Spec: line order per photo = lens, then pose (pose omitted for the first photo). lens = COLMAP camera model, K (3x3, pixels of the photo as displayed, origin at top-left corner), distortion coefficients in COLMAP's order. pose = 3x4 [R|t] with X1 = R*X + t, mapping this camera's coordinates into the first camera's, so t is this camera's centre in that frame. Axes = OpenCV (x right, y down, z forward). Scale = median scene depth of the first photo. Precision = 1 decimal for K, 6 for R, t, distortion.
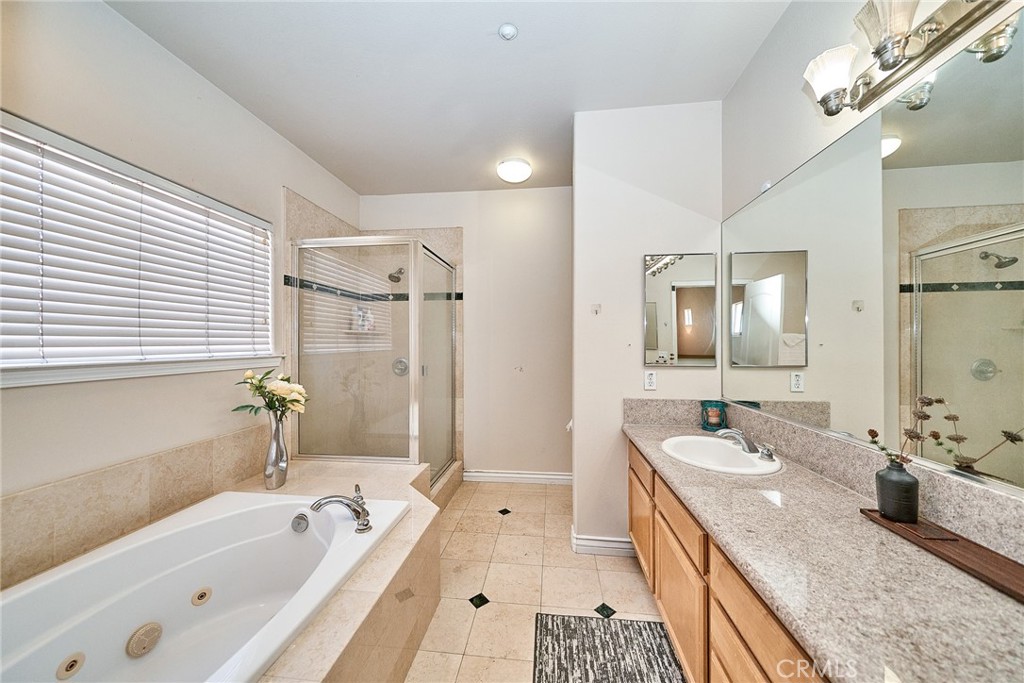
lens RADIAL K [[343.4, 0, 508.1], [0, 343.4, 340.4], [0, 0, 1]] dist [0.000461, -0.000078]
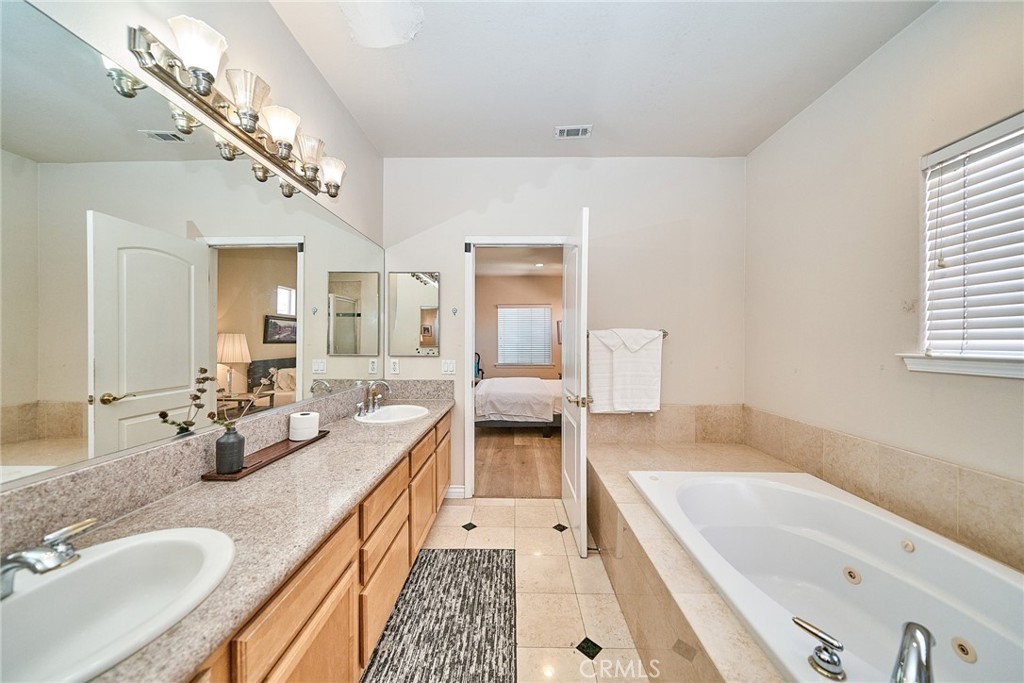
lens RADIAL K [[351.8, 0, 512.0], [0, 351.8, 341.5], [0, 0, 1]] dist [0.000968, 0.000015]
pose [[-0.993629, -0.002986, -0.112661, 0.208927], [-0.002448, 0.999985, -0.004918, 0.035040], [0.112674, -0.004611, -0.993621, 2.025946]]
